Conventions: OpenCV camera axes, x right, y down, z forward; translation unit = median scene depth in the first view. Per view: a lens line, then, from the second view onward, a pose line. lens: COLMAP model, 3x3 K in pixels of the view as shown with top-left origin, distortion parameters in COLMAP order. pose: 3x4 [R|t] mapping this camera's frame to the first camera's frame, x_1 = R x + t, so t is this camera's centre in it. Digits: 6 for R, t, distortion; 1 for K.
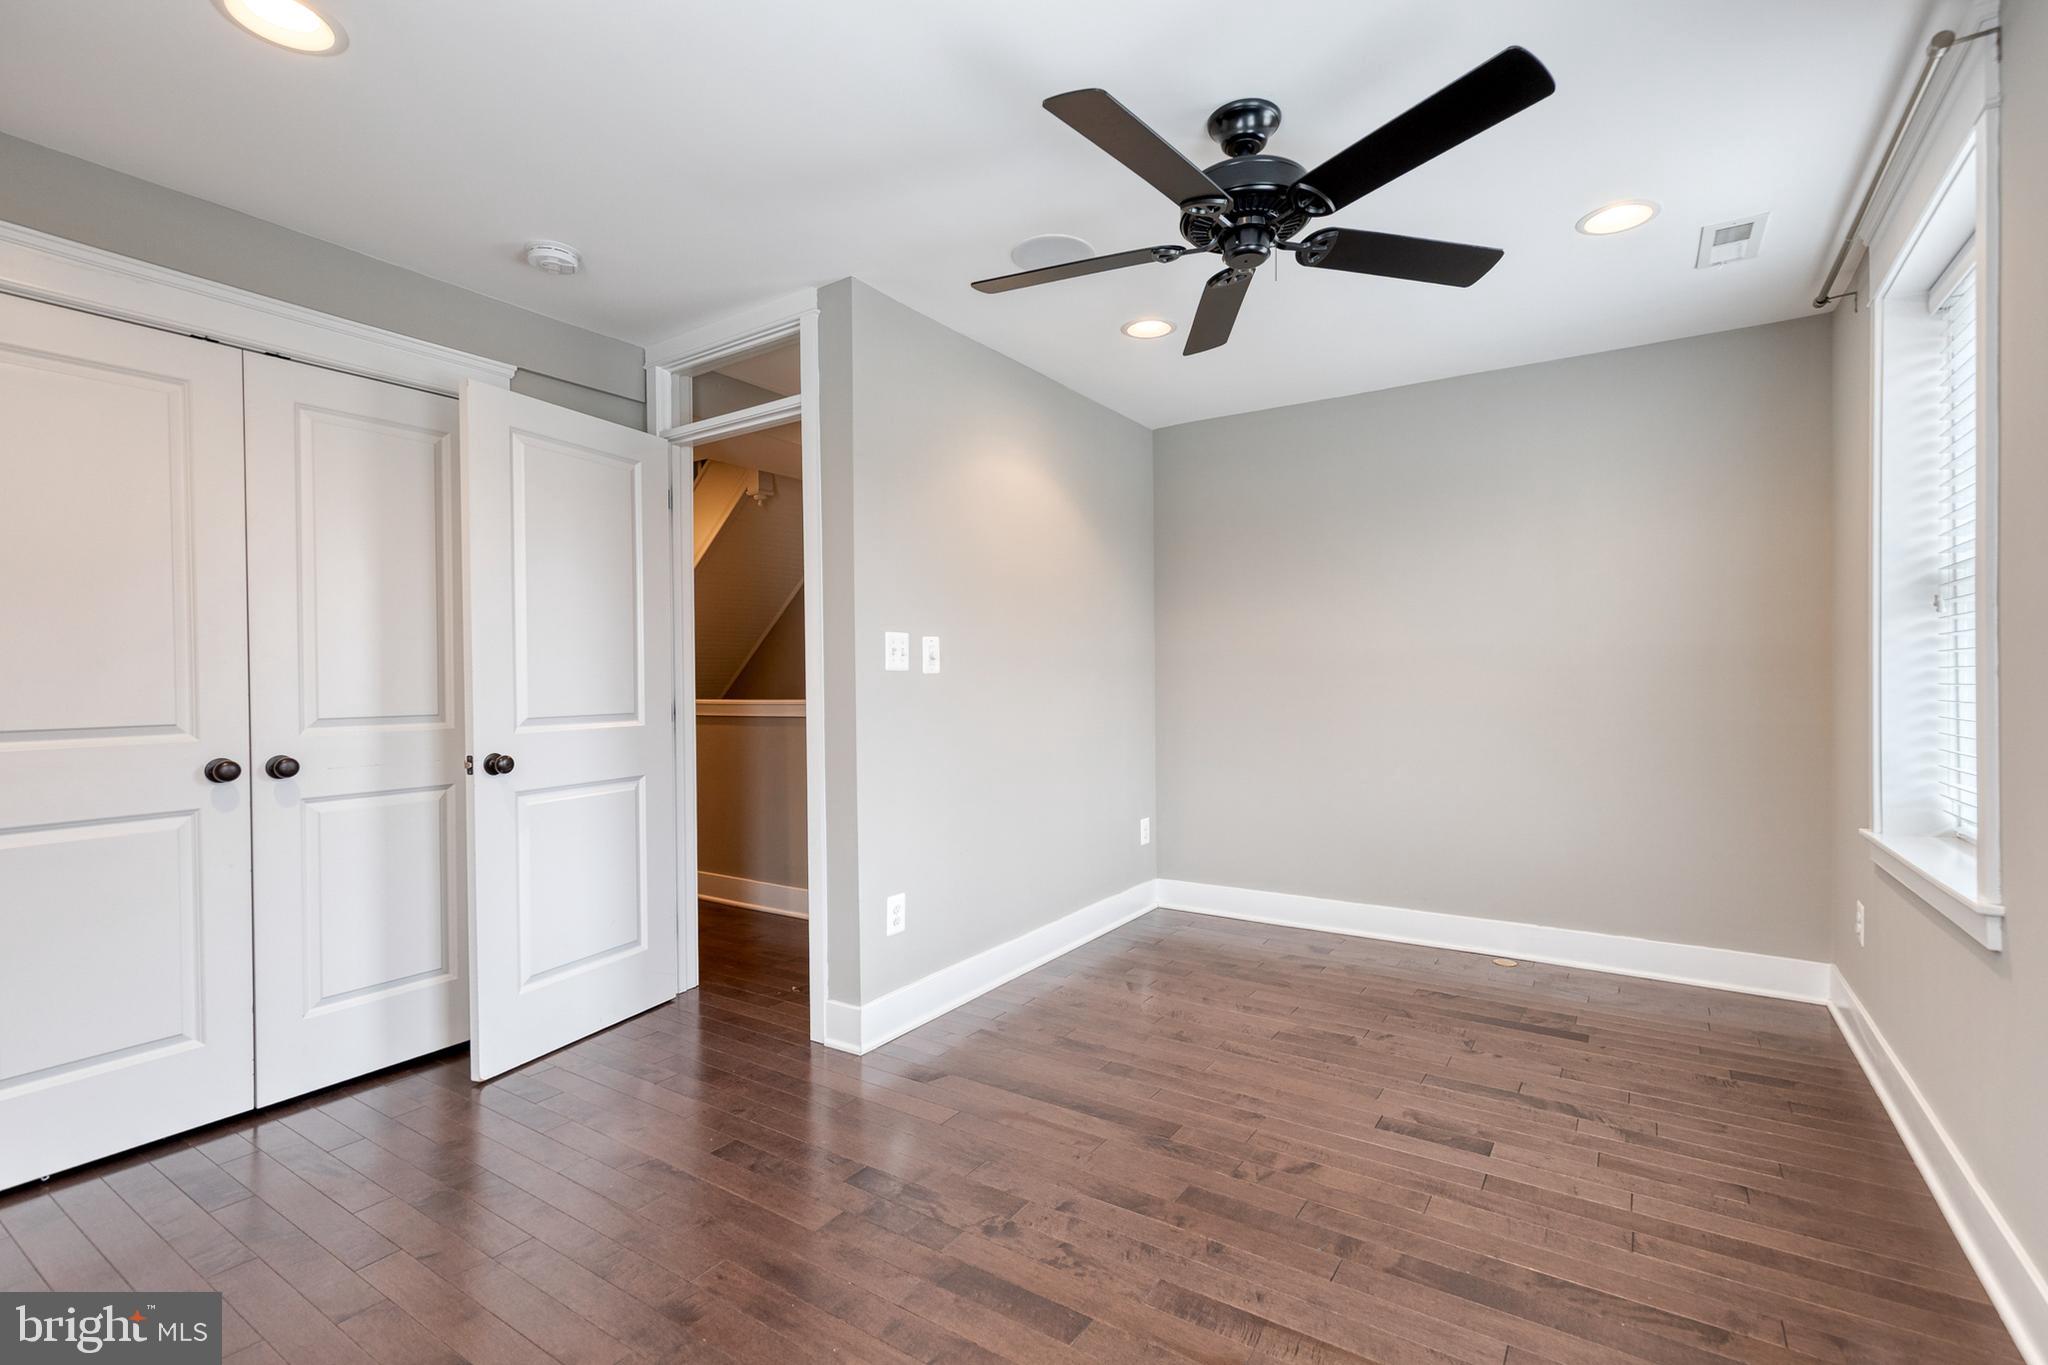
lens RADIAL K [[930.9, 0, 1043.7], [0, 930.9, 682.7], [0, 0, 1]] dist [0.004735, 0.000449]
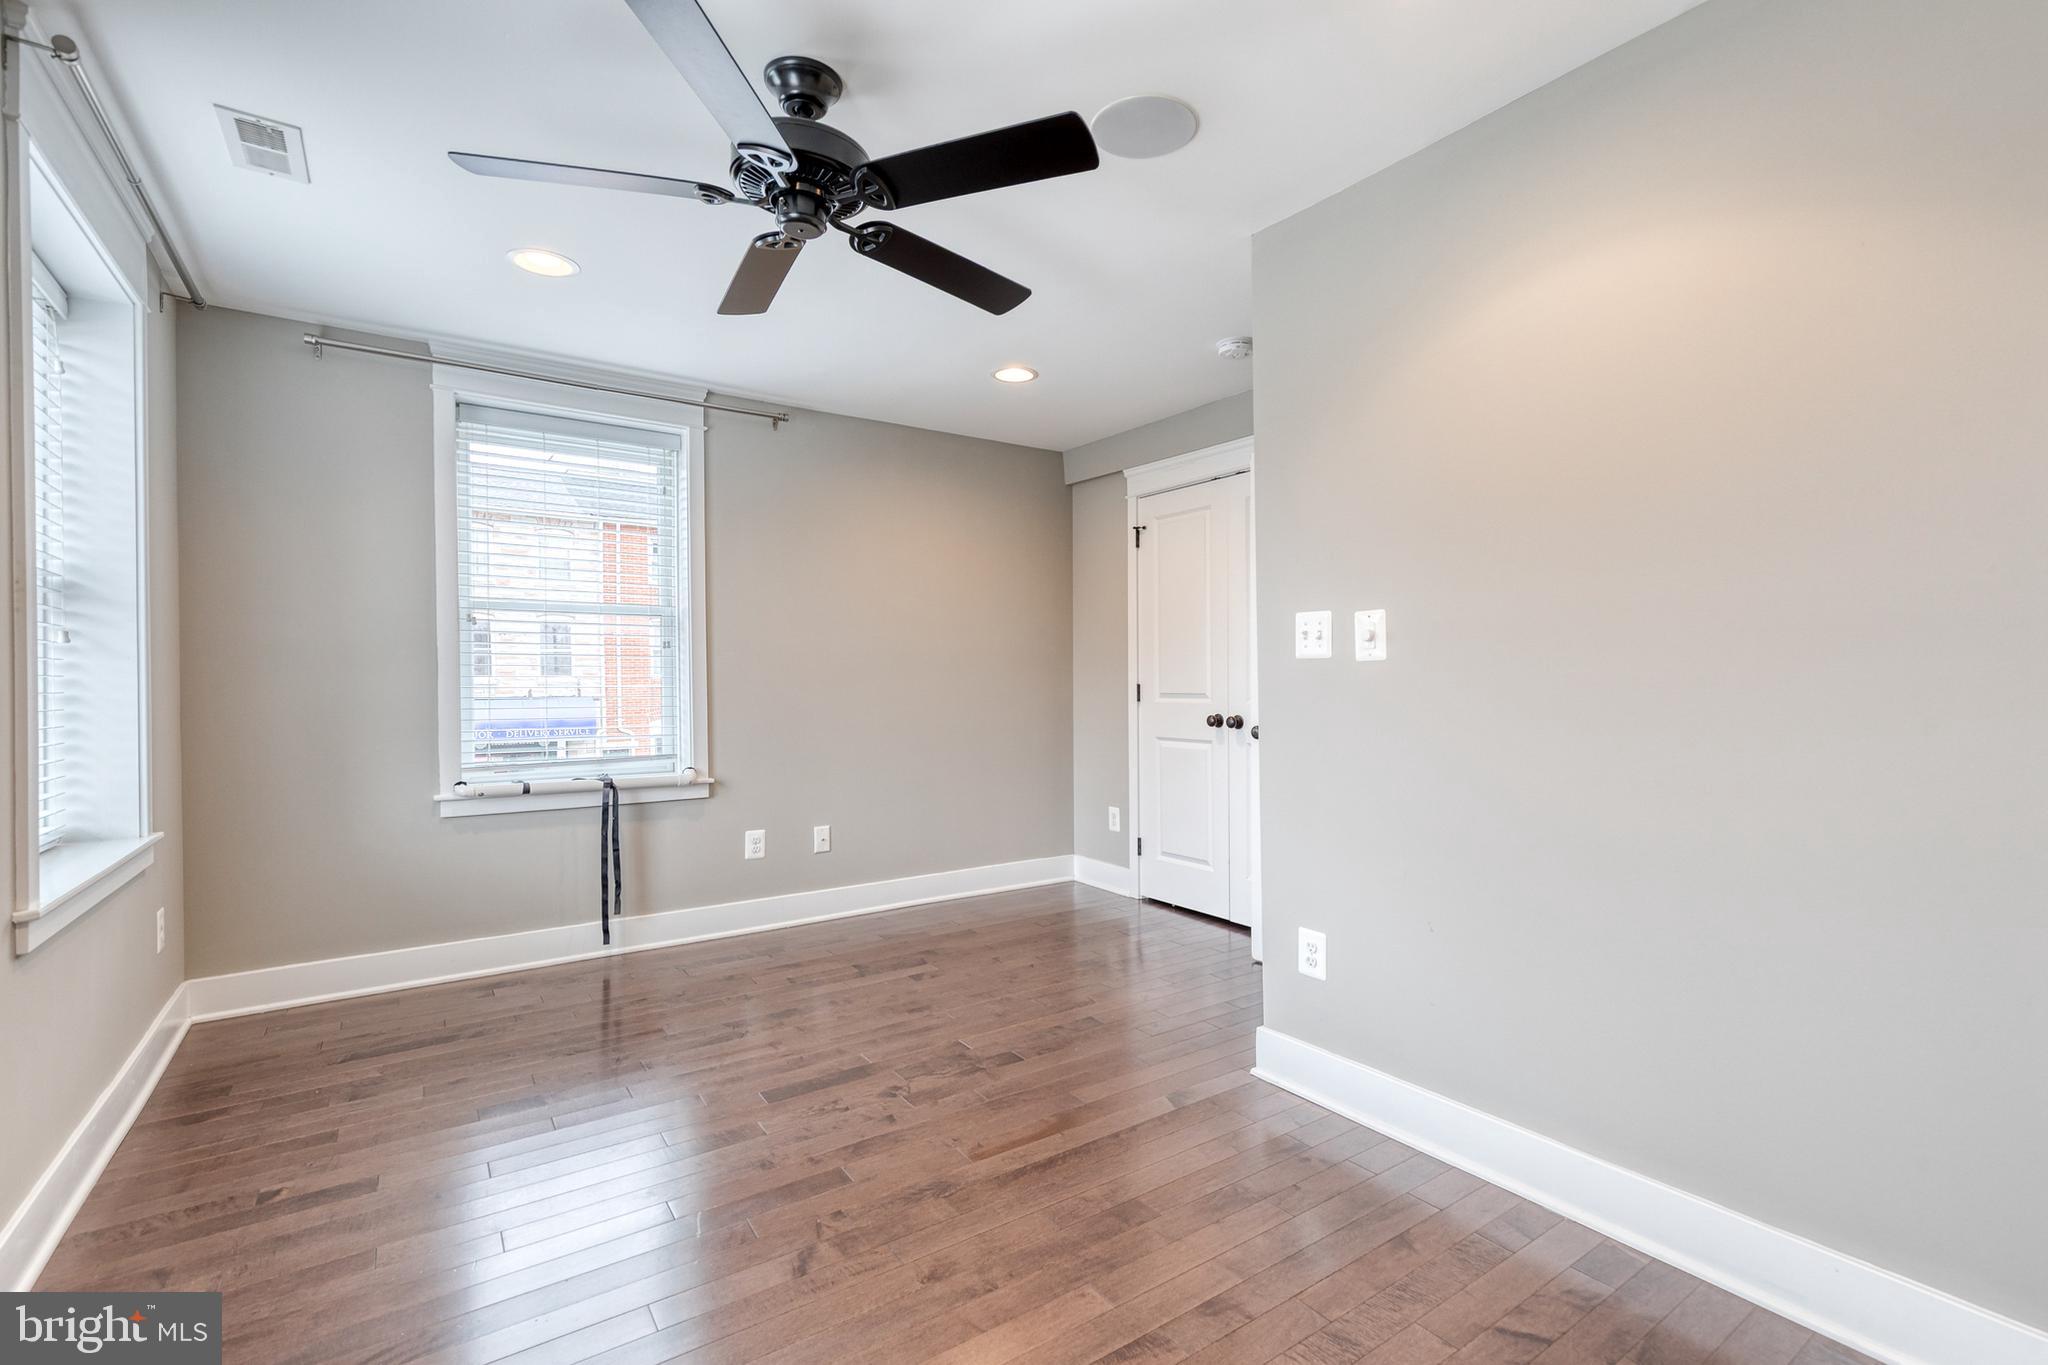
lens RADIAL K [[930.9, 0, 1043.7], [0, 930.9, 682.7], [0, 0, 1]] dist [0.004735, 0.000449]
pose [[-0.387475, 0.017755, -0.921709, 0.692020], [0.009189, 0.999839, 0.015397, -0.006247], [0.921834, -0.002504, -0.387576, 1.102989]]
